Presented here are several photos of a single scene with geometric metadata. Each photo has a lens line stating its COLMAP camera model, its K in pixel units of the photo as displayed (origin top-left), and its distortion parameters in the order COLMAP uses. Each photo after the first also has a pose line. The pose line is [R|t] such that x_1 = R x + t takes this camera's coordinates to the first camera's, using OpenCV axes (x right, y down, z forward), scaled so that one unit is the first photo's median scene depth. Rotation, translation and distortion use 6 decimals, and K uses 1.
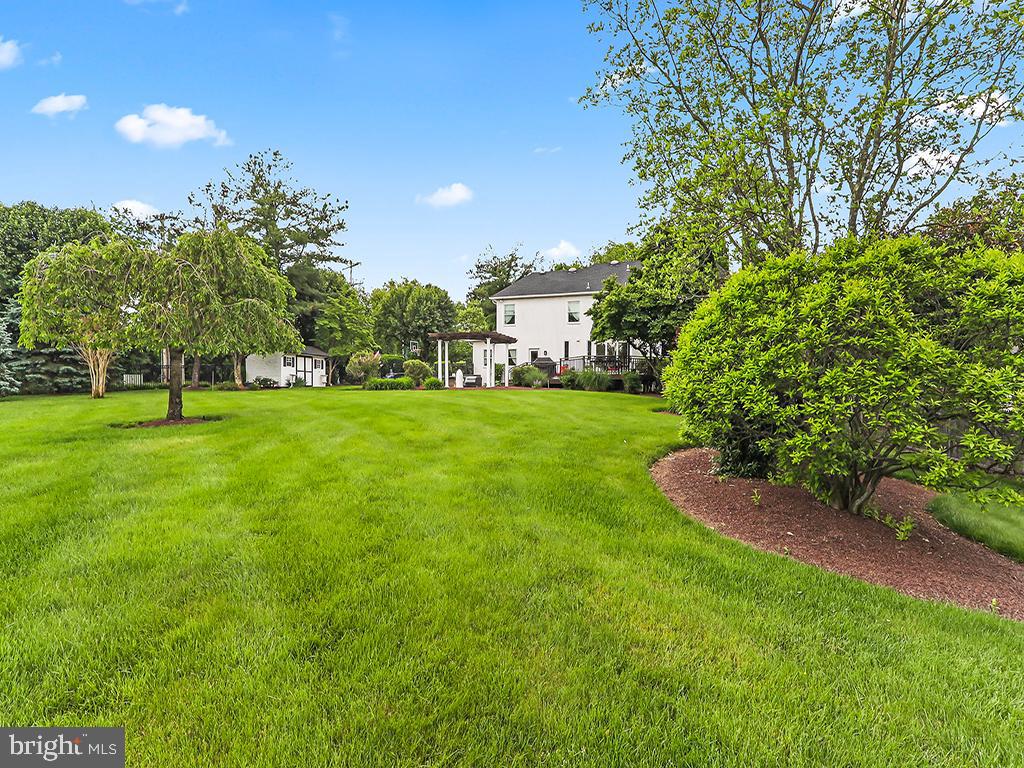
lens RADIAL K [[481.7, 0, 493.5], [0, 481.7, 392.0], [0, 0, 1]] dist [0.003564, 0.000719]
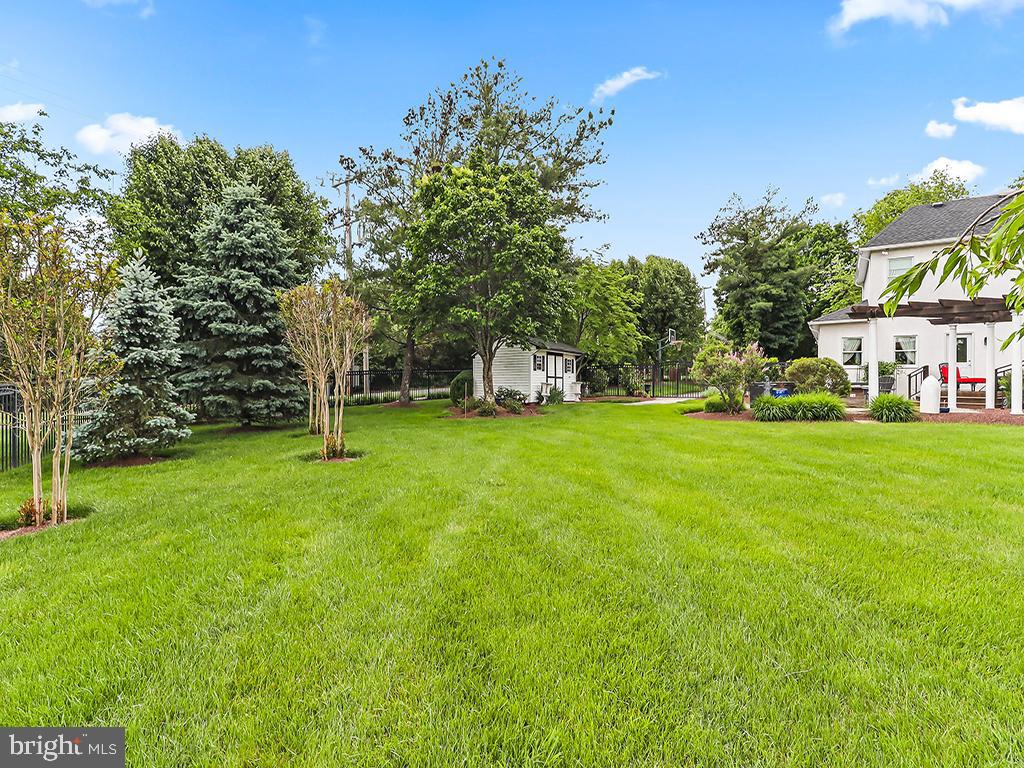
lens RADIAL K [[515.3, 0, 495.5], [0, 515.3, 378.5], [0, 0, 1]] dist [-0.000277, 0.000206]
pose [[0.969716, -0.004962, -0.244186, -0.297124], [-0.000172, 0.999779, -0.021000, -0.026371], [0.244236, 0.020406, 0.969501, 0.303977]]
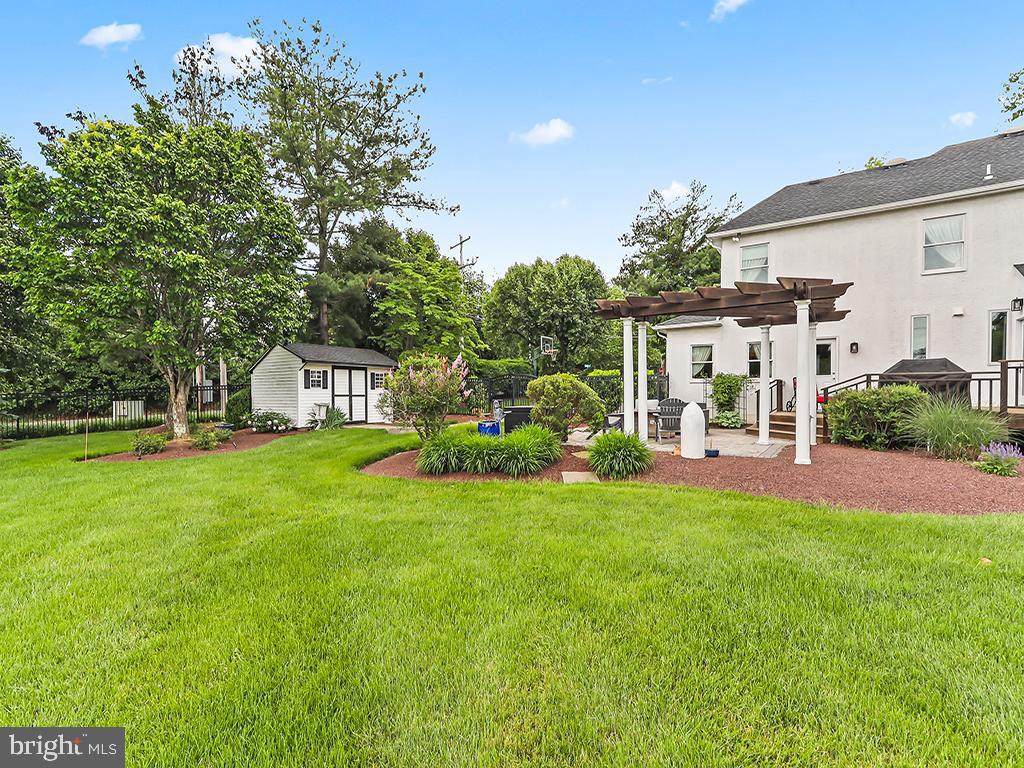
lens RADIAL K [[481.7, 0, 493.5], [0, 481.7, 392.0], [0, 0, 1]] dist [0.003564, 0.000719]
pose [[0.965561, -0.008385, -0.260042, -0.093547], [0.007085, 0.999957, -0.005936, -0.042115], [0.260081, 0.003889, 0.965579, 0.512449]]
